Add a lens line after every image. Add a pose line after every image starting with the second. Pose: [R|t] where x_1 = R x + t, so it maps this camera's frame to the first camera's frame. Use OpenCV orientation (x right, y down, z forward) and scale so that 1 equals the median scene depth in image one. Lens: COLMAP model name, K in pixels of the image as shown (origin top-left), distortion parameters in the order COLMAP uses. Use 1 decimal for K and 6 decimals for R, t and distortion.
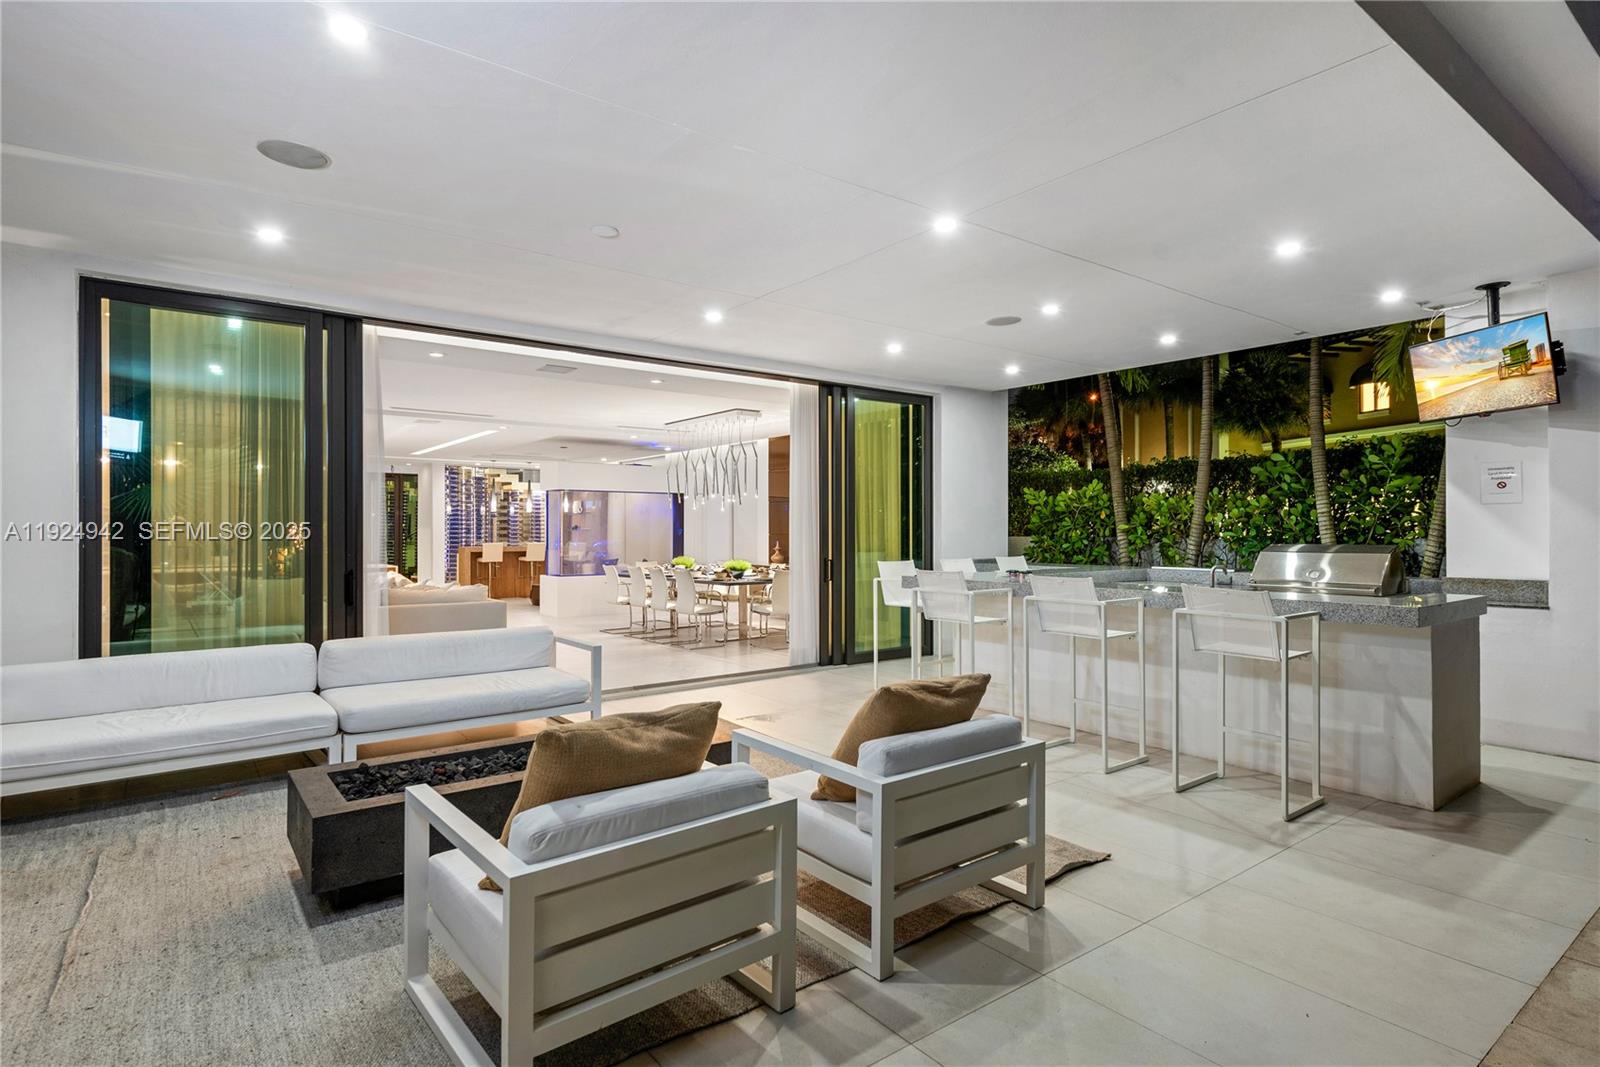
lens RADIAL K [[845.2, 0, 797.7], [0, 845.2, 533.4], [0, 0, 1]] dist [0.027848, 0.000730]
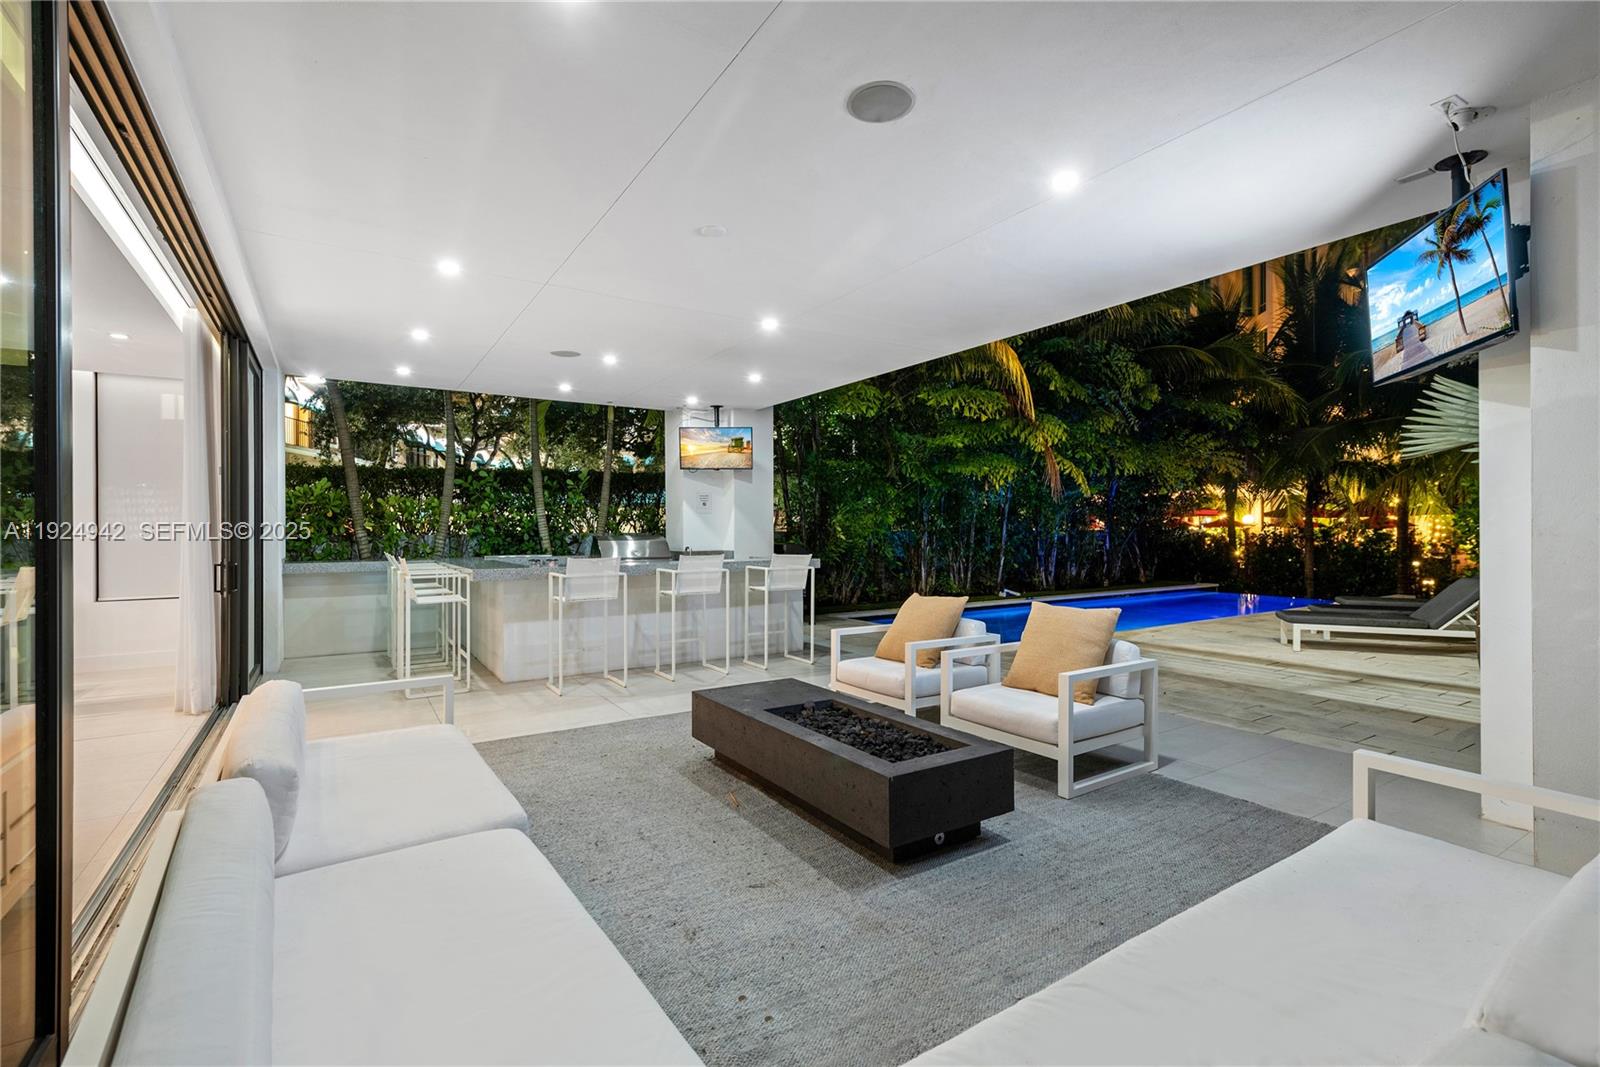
lens RADIAL K [[703.6, 0, 795.0], [0, 703.6, 527.8], [0, 0, 1]] dist [-0.000220, -0.000018]
pose [[0.081721, -0.000037, 0.996655, -0.936968], [0.006523, 0.999979, -0.000498, 0.008940], [-0.996634, 0.006542, 0.081719, 0.720595]]
